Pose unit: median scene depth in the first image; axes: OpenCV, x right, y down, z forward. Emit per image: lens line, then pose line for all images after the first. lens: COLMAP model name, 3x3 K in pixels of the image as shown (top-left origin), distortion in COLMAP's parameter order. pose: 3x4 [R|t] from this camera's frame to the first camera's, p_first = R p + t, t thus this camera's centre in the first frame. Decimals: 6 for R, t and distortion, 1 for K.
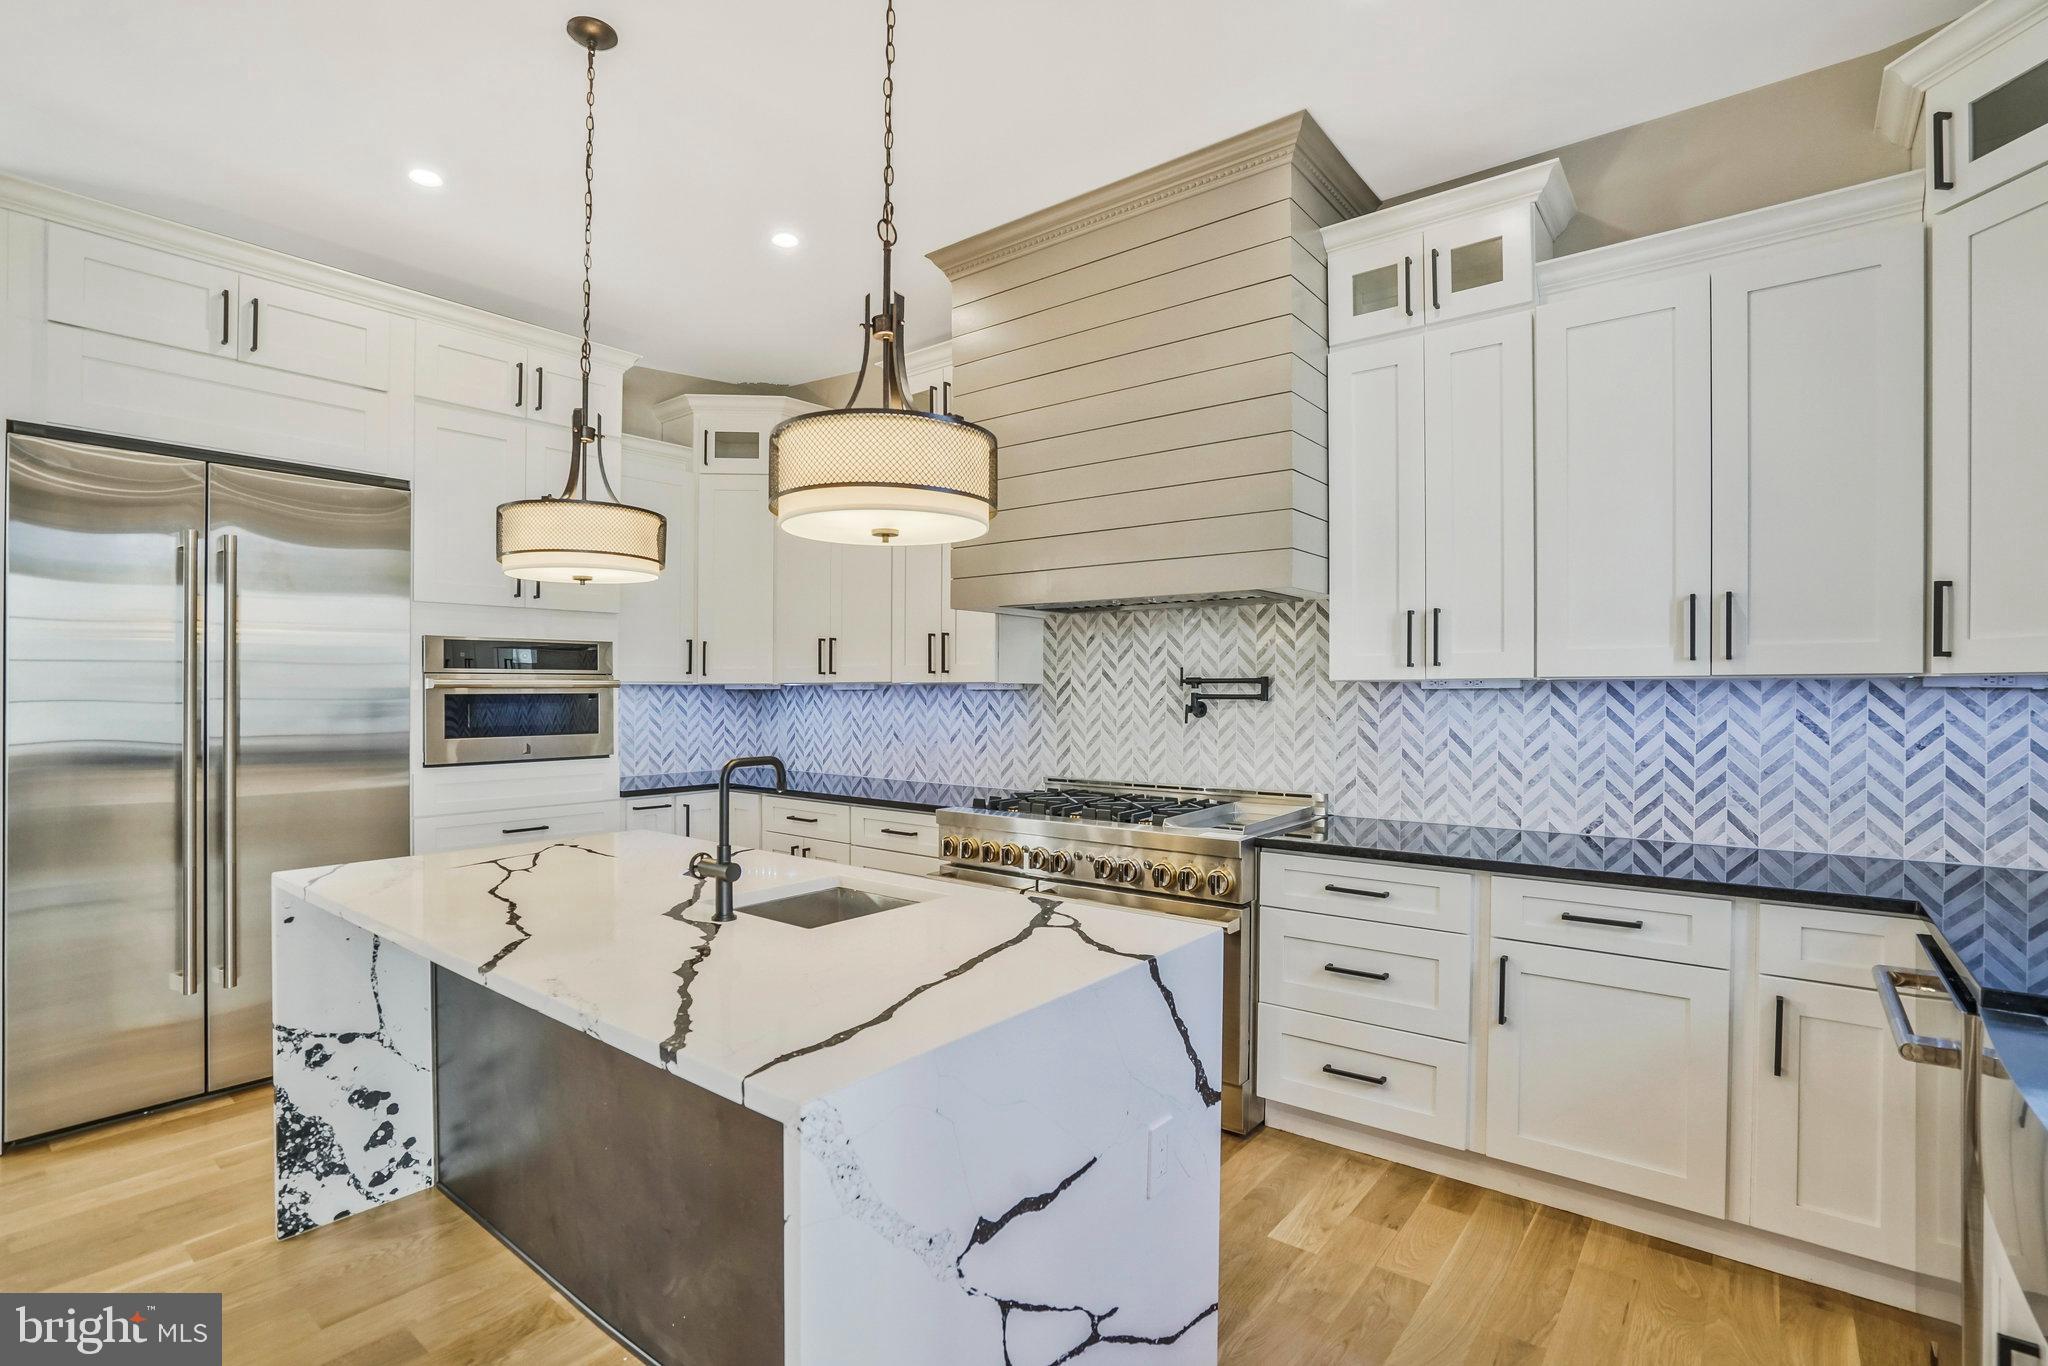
lens RADIAL K [[969.7, 0, 1011.3], [0, 969.7, 693.9], [0, 0, 1]] dist [-0.008682, 0.005166]
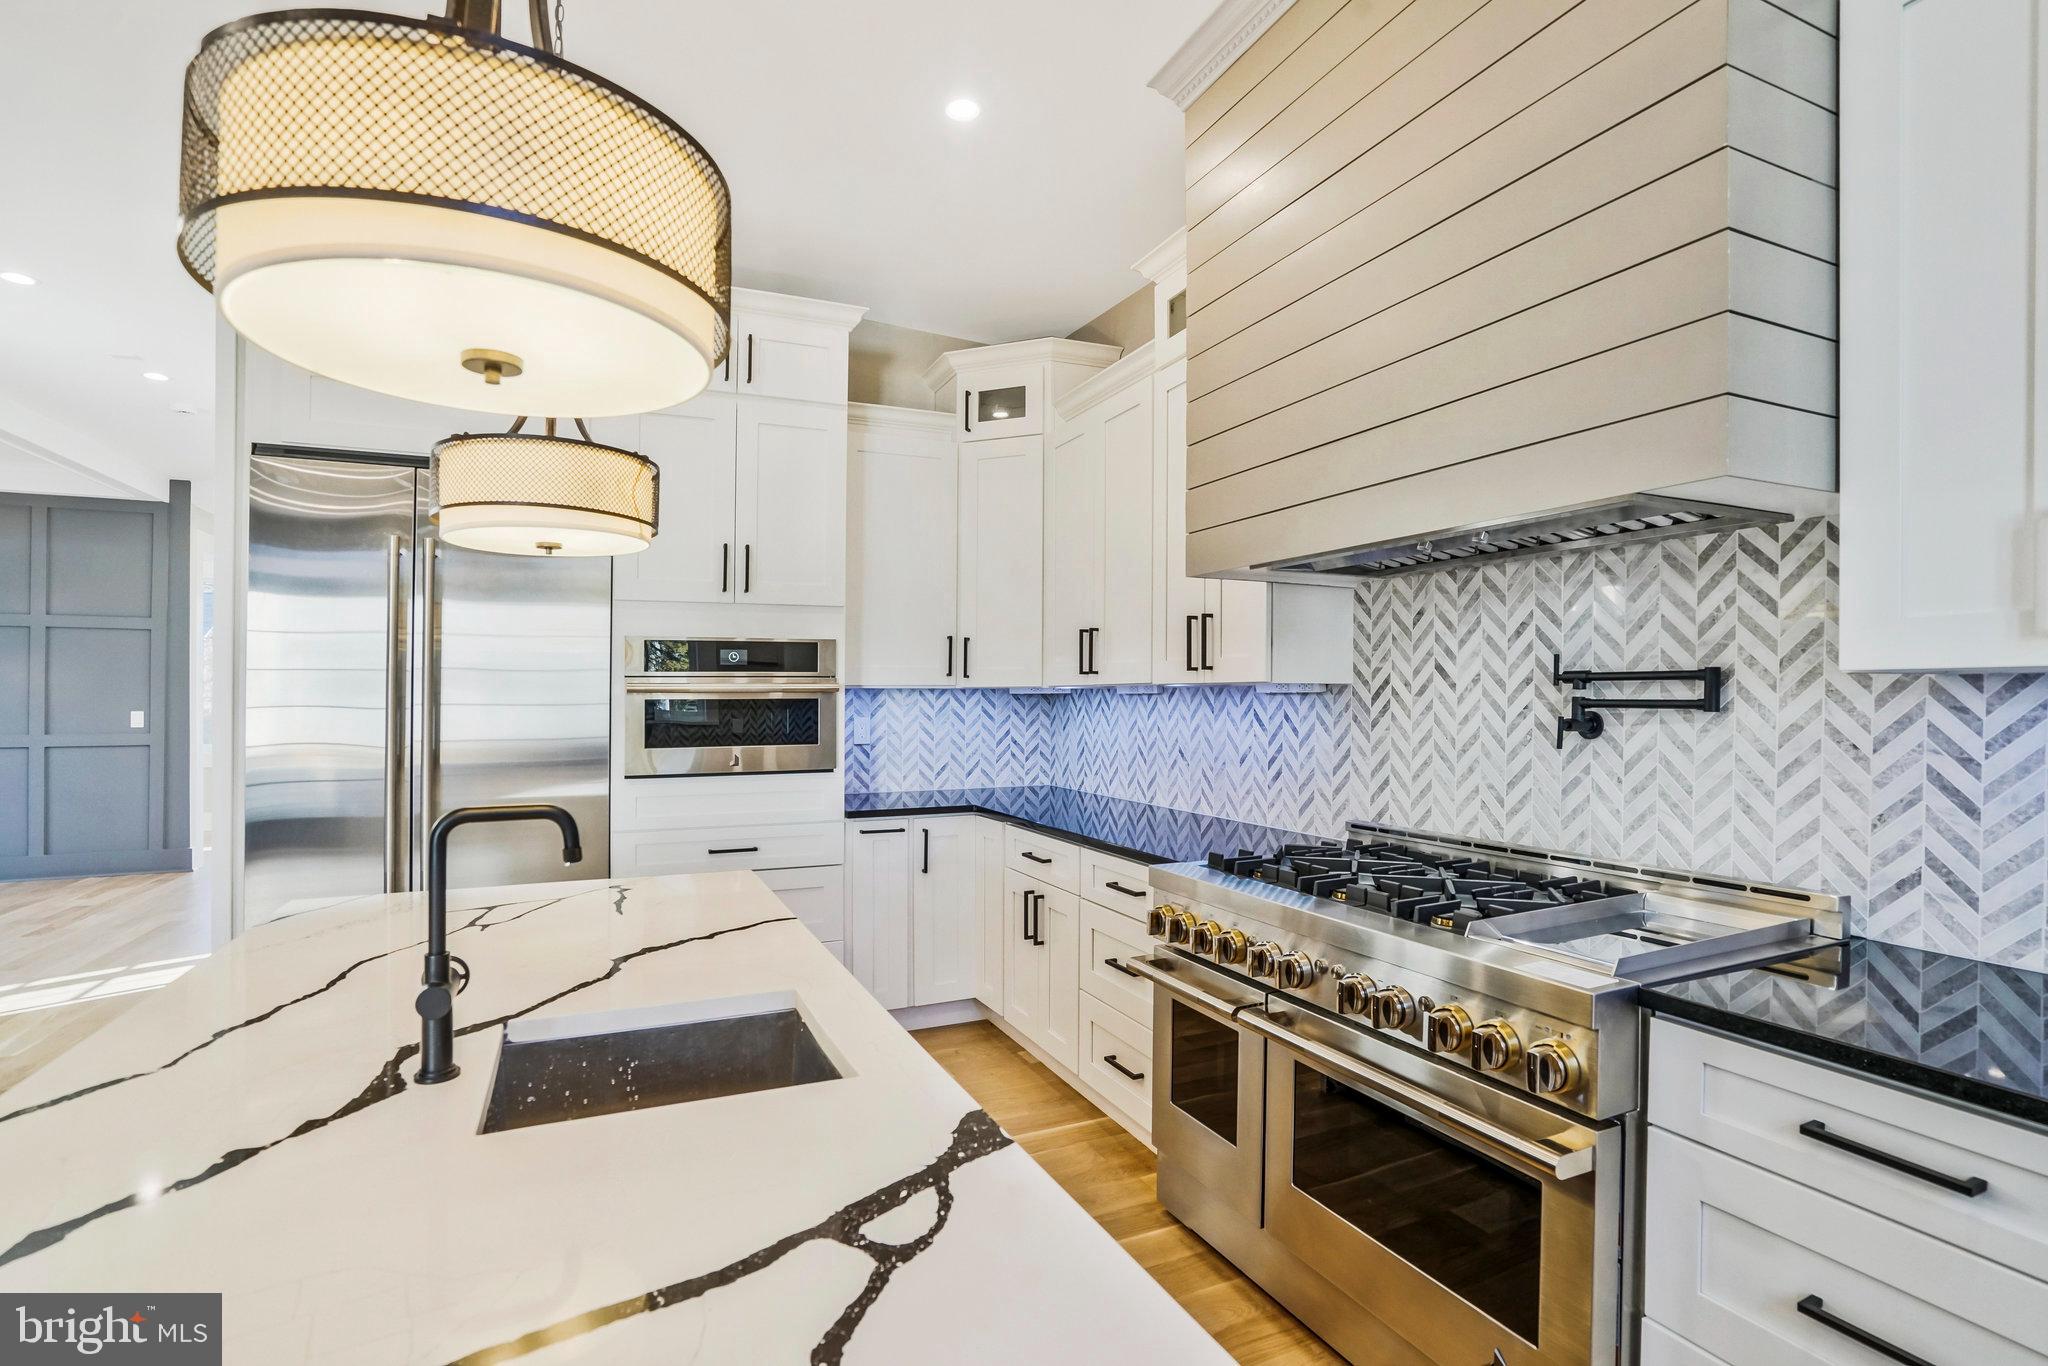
lens RADIAL K [[969.7, 0, 1043.4], [0, 969.7, 701.7], [0, 0, 1]] dist [-0.008682, 0.005166]
pose [[0.899255, 0.000890, -0.437424, 0.155292], [0.000360, 0.999996, 0.002774, 0.000116], [0.437424, -0.002652, 0.899251, 0.334320]]
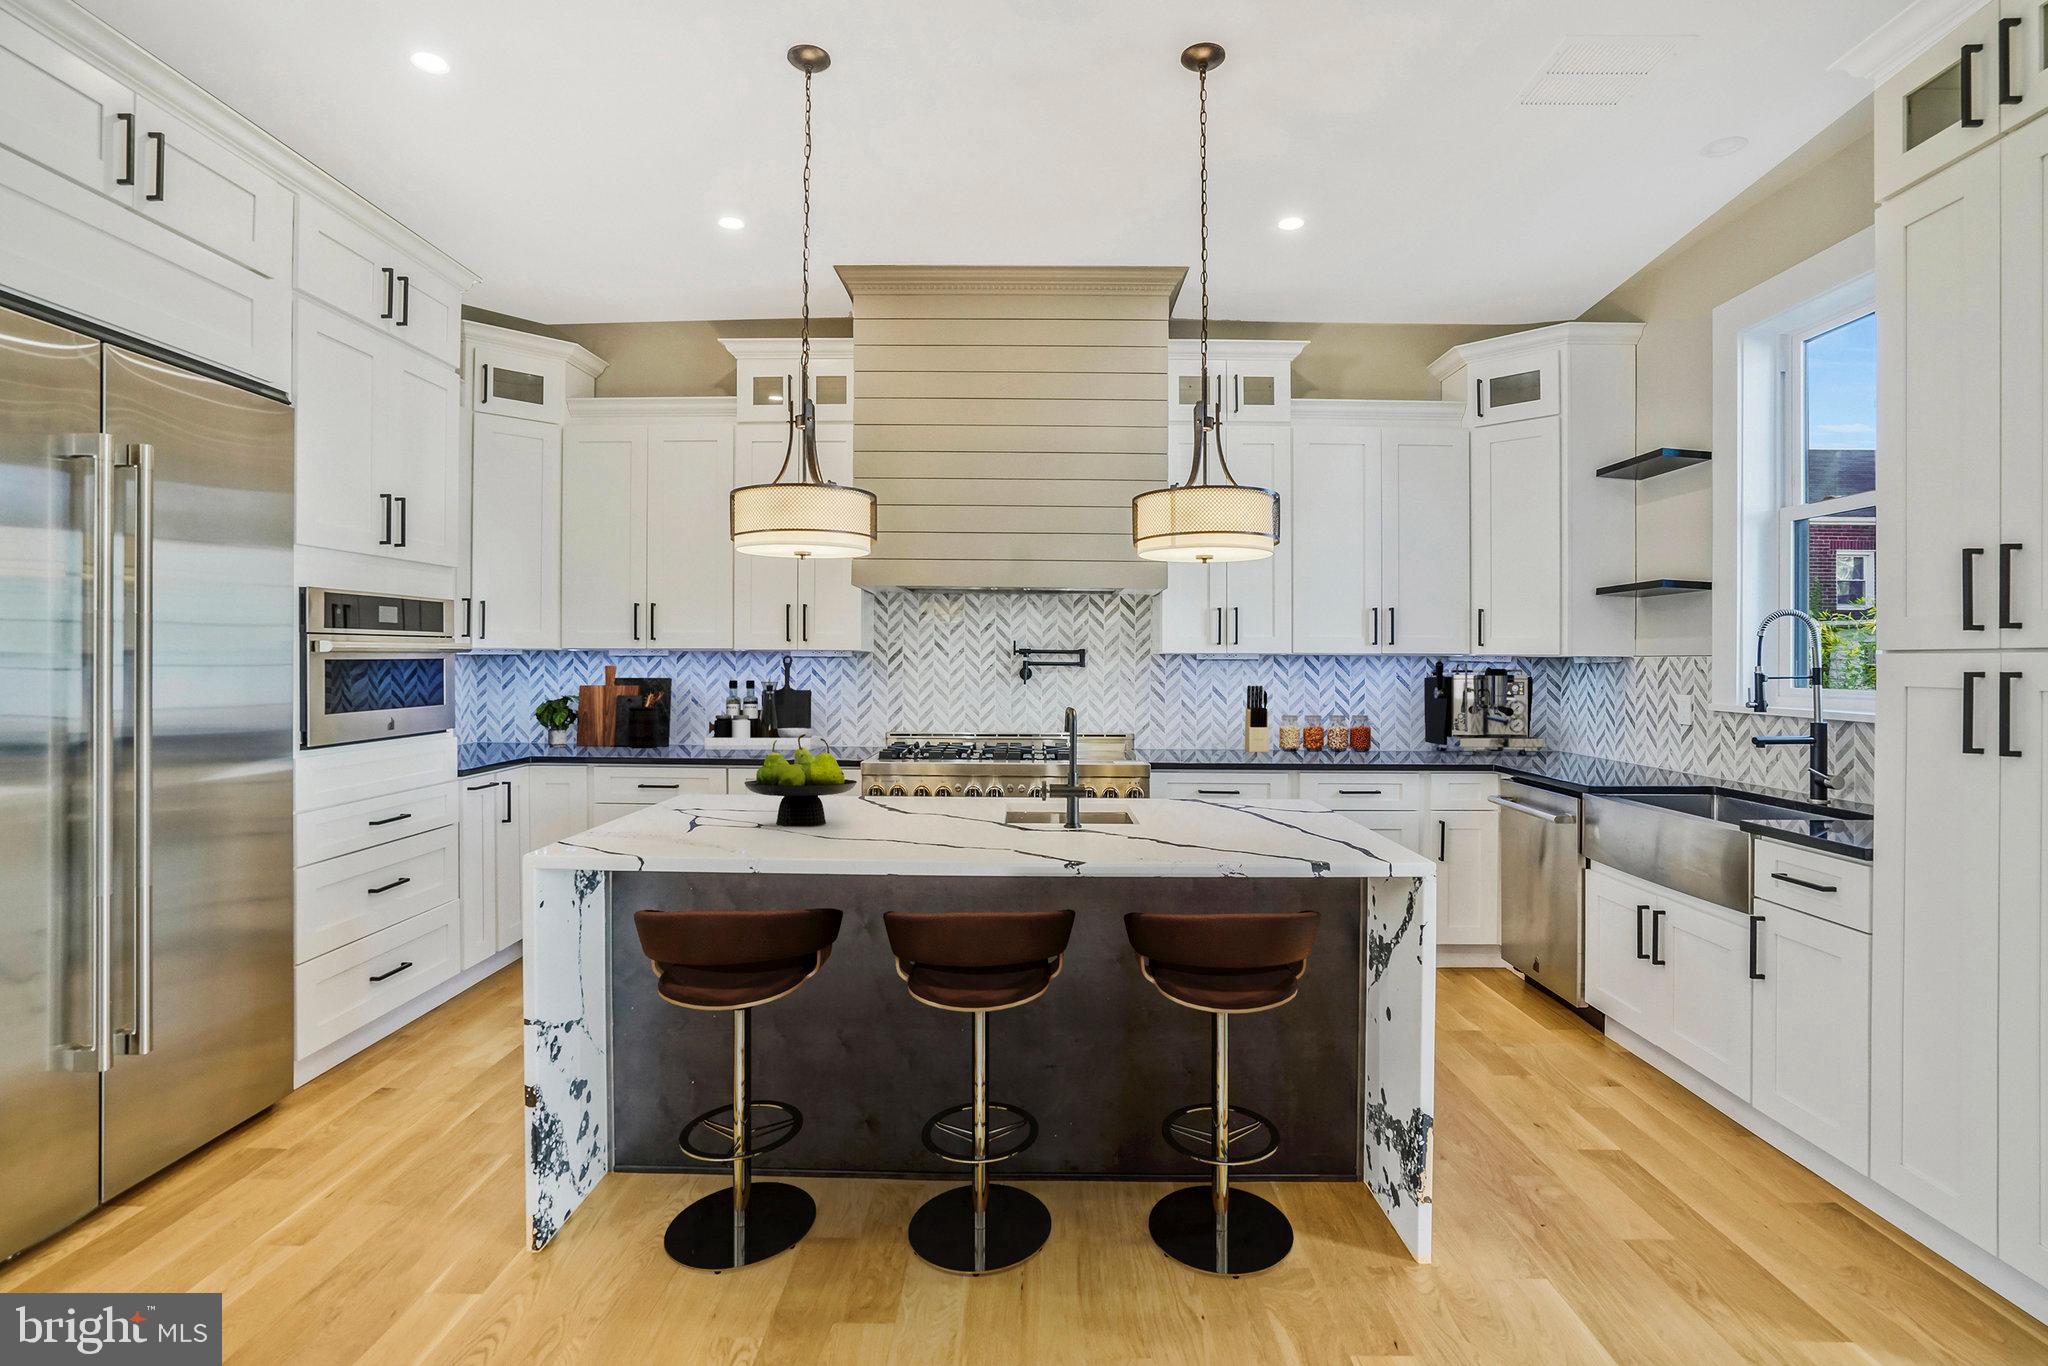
lens RADIAL K [[969.7, 0, 1003.7], [0, 969.7, 663.0], [0, 0, 1]] dist [-0.008682, 0.005166]
pose [[0.795420, 0.002752, 0.606053, -0.616304], [-0.005191, 0.999984, 0.002271, -0.000861], [-0.606037, -0.004953, 0.795421, -0.000793]]
